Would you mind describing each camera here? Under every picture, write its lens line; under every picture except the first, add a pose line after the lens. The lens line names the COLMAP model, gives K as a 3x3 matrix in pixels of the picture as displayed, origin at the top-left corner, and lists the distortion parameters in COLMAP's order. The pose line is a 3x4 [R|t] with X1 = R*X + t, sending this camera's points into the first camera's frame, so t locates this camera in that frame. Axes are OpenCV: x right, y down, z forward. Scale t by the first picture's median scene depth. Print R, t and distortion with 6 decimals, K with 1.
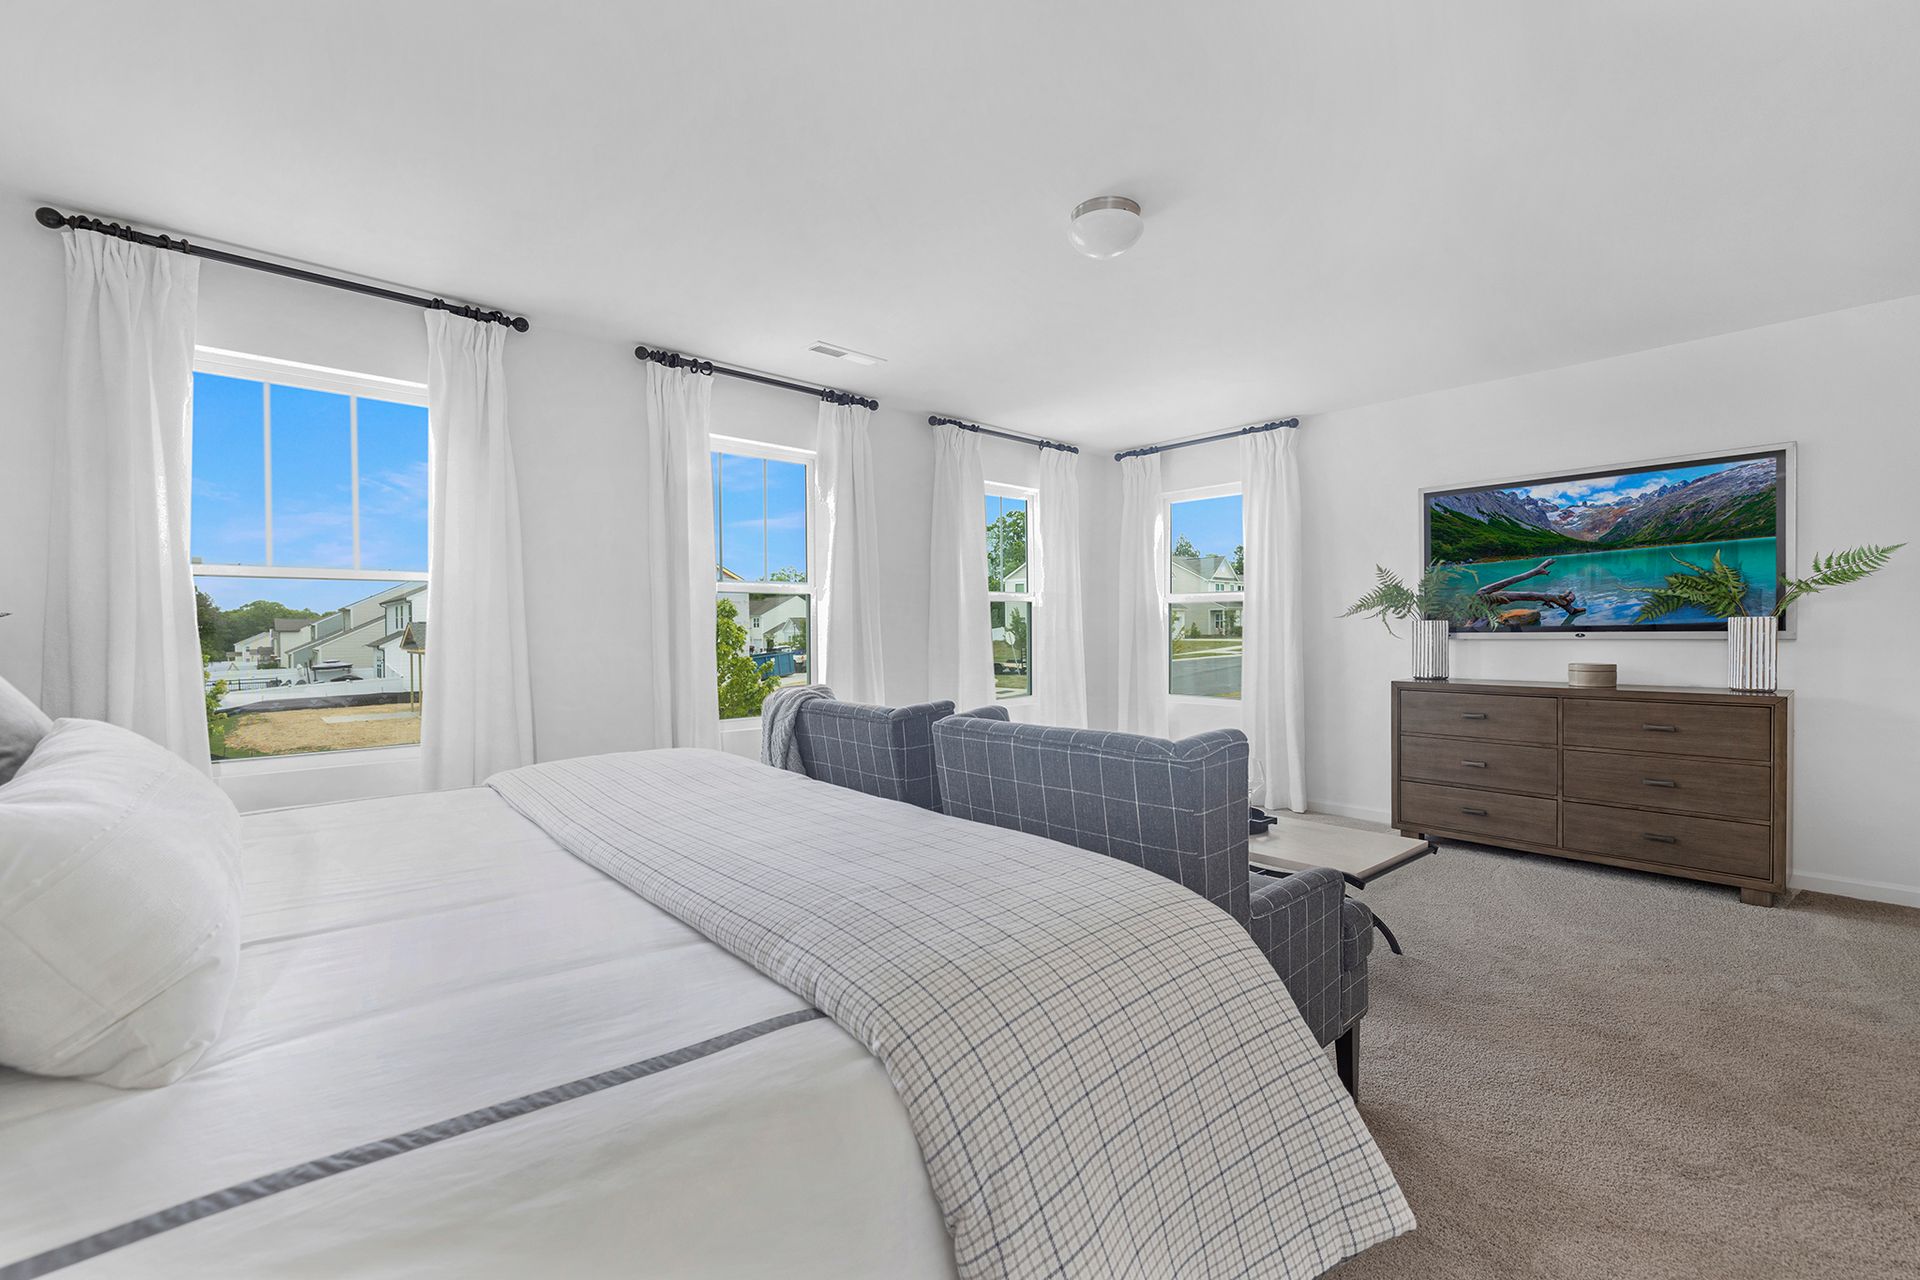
lens RADIAL K [[849.3, 0, 957.8], [0, 849.3, 633.4], [0, 0, 1]] dist [0.015040, -0.000236]
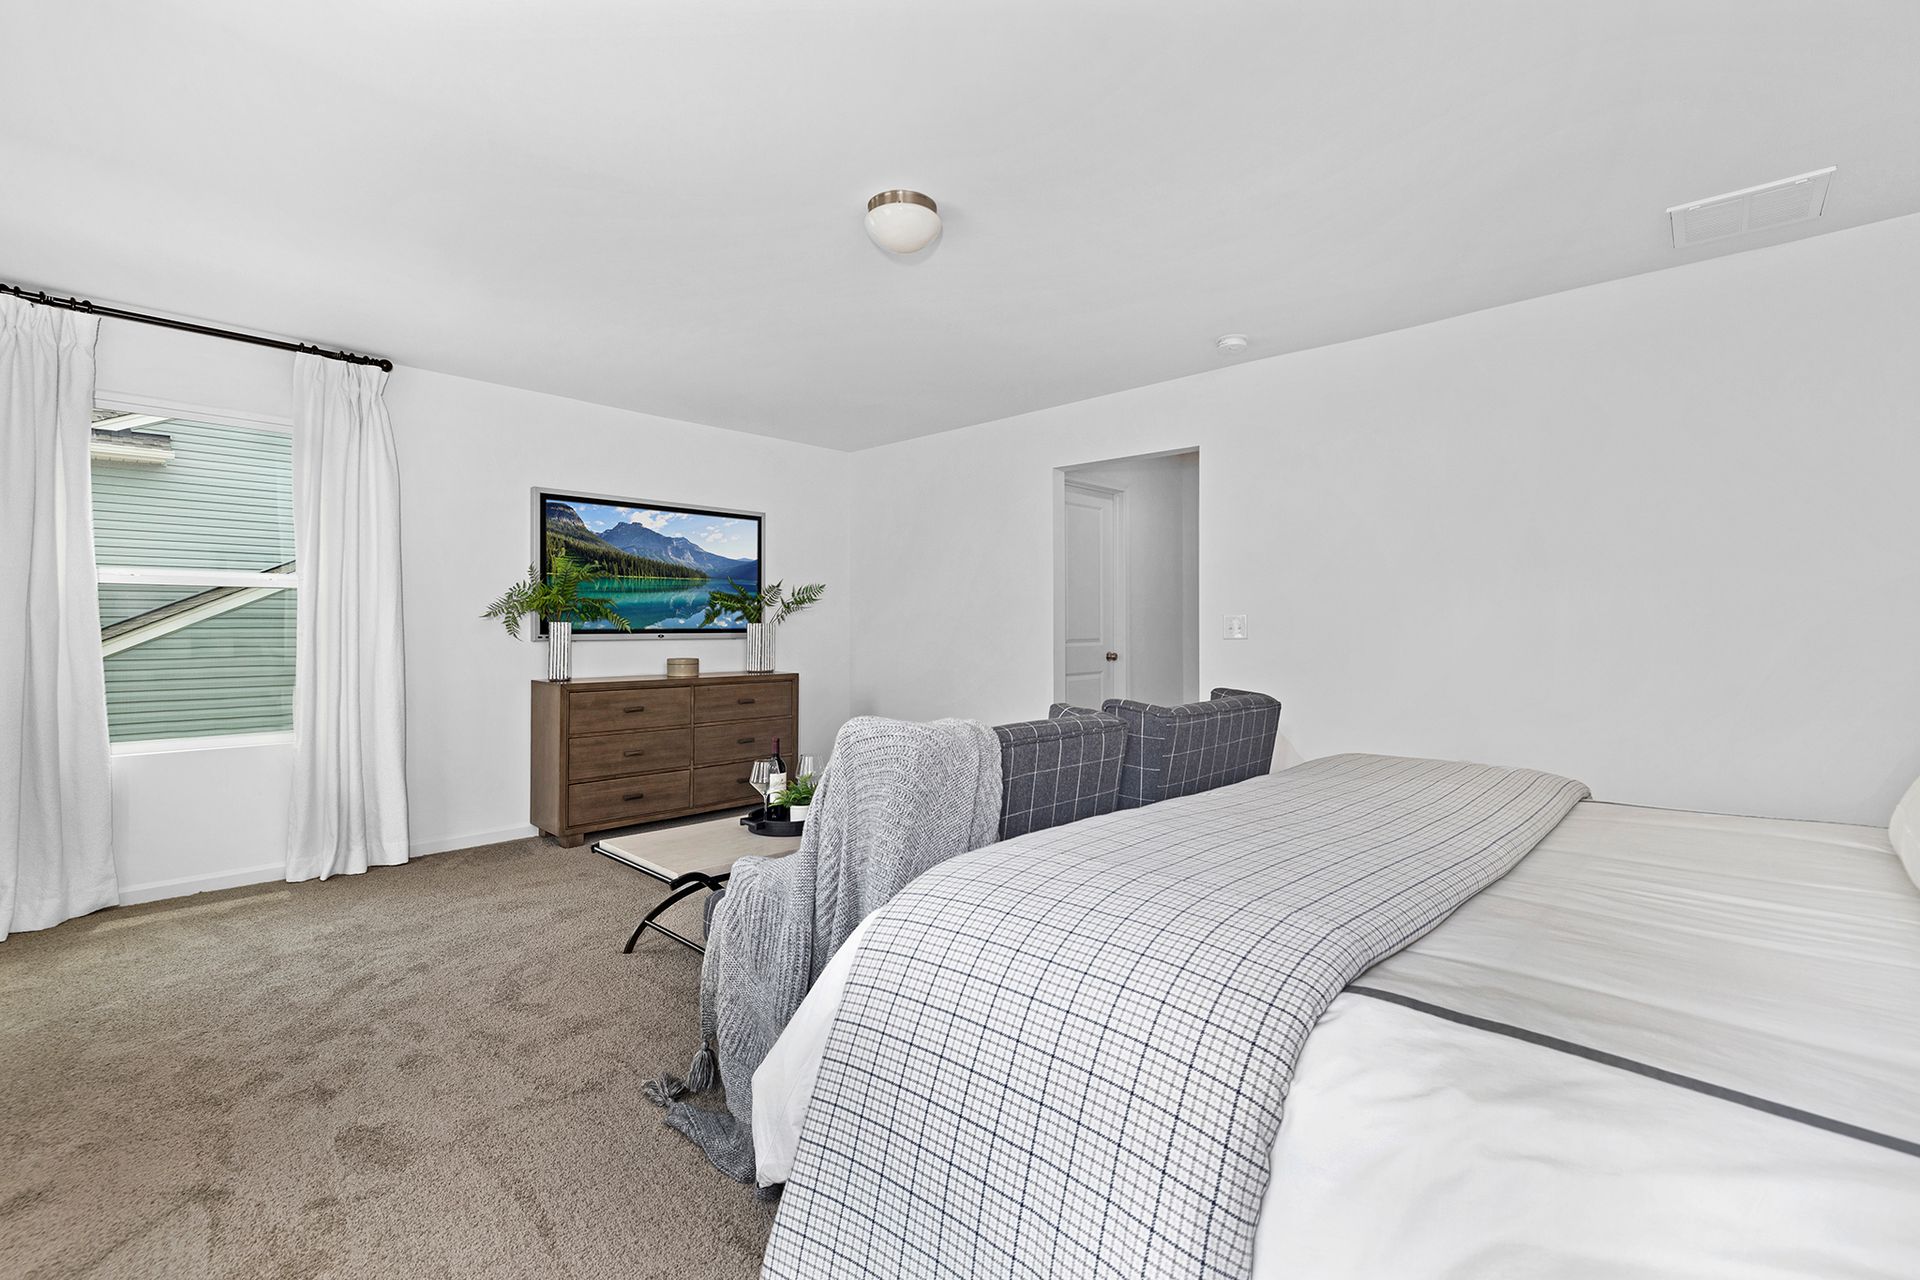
lens RADIAL K [[821.1, 0, 961.1], [0, 821.1, 634.5], [0, 0, 1]] dist [-0.001506, -0.000084]
pose [[-0.087527, -0.004890, 0.996150, -0.493963], [0.002135, 0.999985, 0.005097, -0.005688], [-0.996160, 0.002573, -0.087515, 0.675611]]
